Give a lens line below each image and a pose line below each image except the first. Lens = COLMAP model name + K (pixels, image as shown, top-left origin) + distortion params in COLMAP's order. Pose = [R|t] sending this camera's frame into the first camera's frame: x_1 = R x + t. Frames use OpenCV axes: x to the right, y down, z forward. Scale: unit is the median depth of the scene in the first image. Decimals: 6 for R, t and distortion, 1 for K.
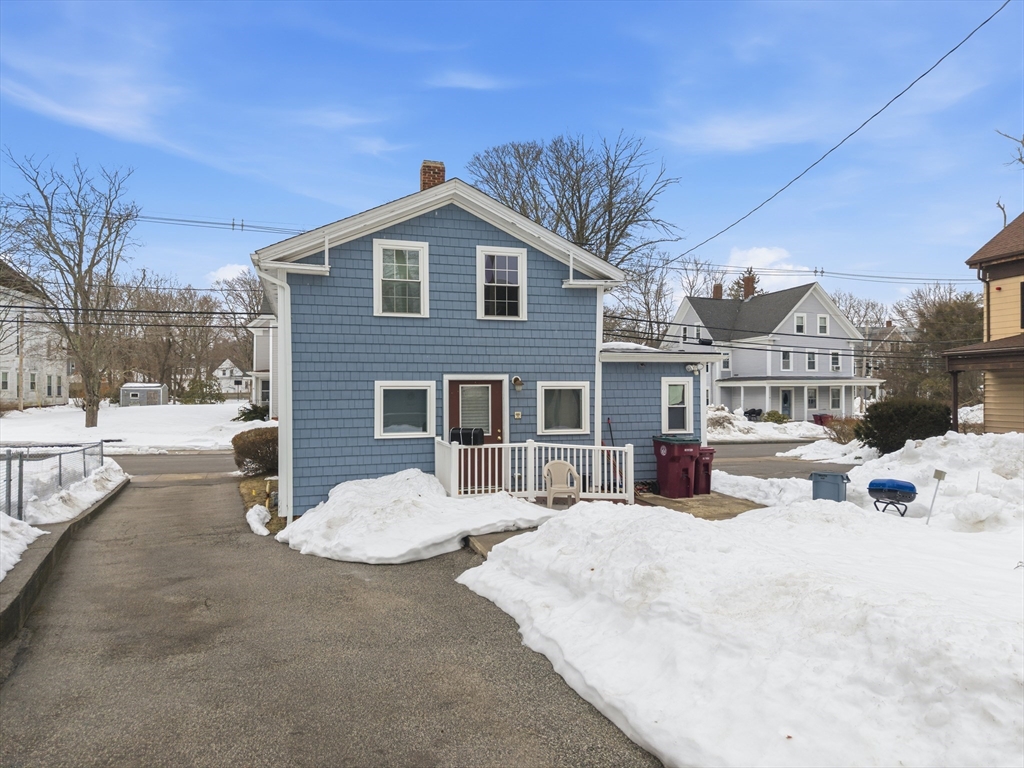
lens RADIAL K [[688.2, 0, 512.0], [0, 688.2, 384.0], [0, 0, 1]] dist [0.008670, -0.001156]
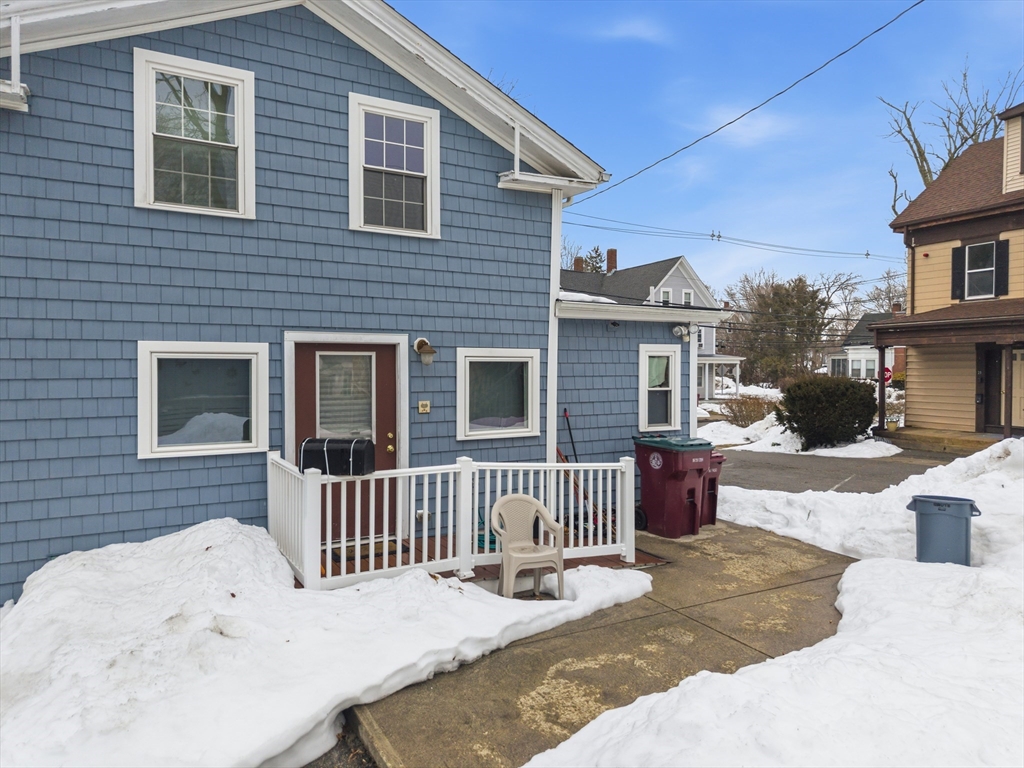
lens RADIAL K [[680.6, 0, 513.7], [0, 680.6, 375.0], [0, 0, 1]] dist [0.008061, -0.028231]
pose [[0.971485, 0.001775, 0.237094, -0.052478], [-0.006566, 0.999790, 0.019418, 0.008057], [-0.237010, -0.020421, 0.971293, 0.450009]]
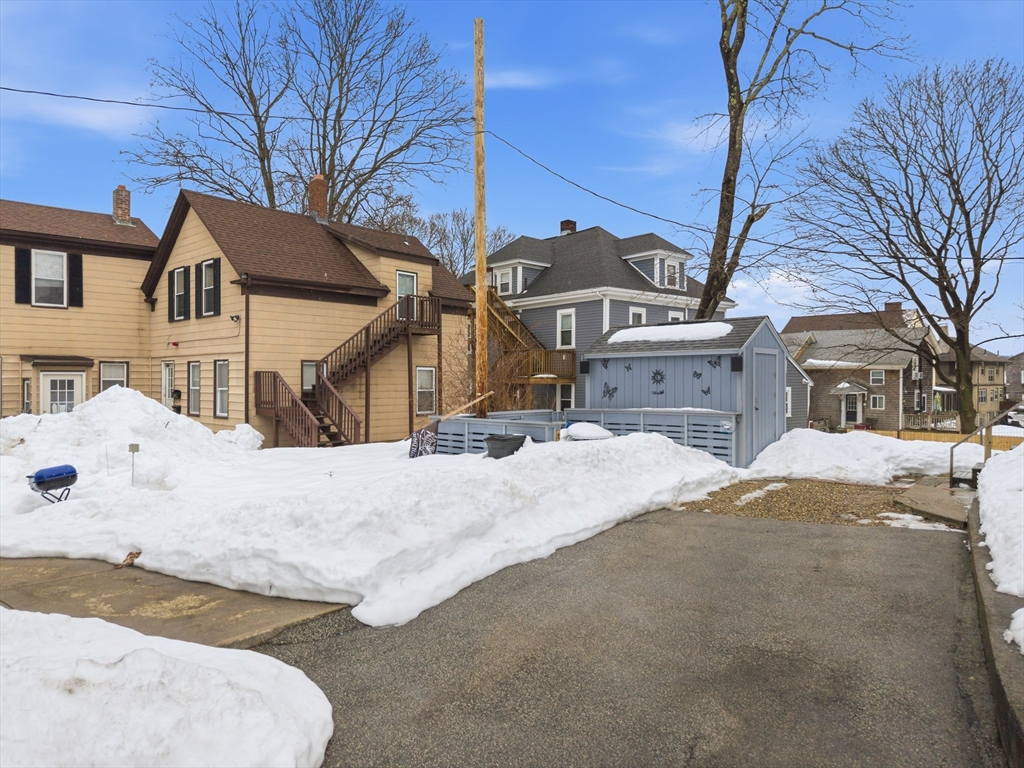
lens RADIAL K [[688.2, 0, 512.0], [0, 688.2, 384.0], [0, 0, 1]] dist [0.008670, -0.001156]
pose [[-0.587140, -0.003001, 0.809480, -0.477094], [-0.006903, 0.999975, -0.001300, 0.018970], [-0.809456, -0.006351, -0.587146, 0.857169]]
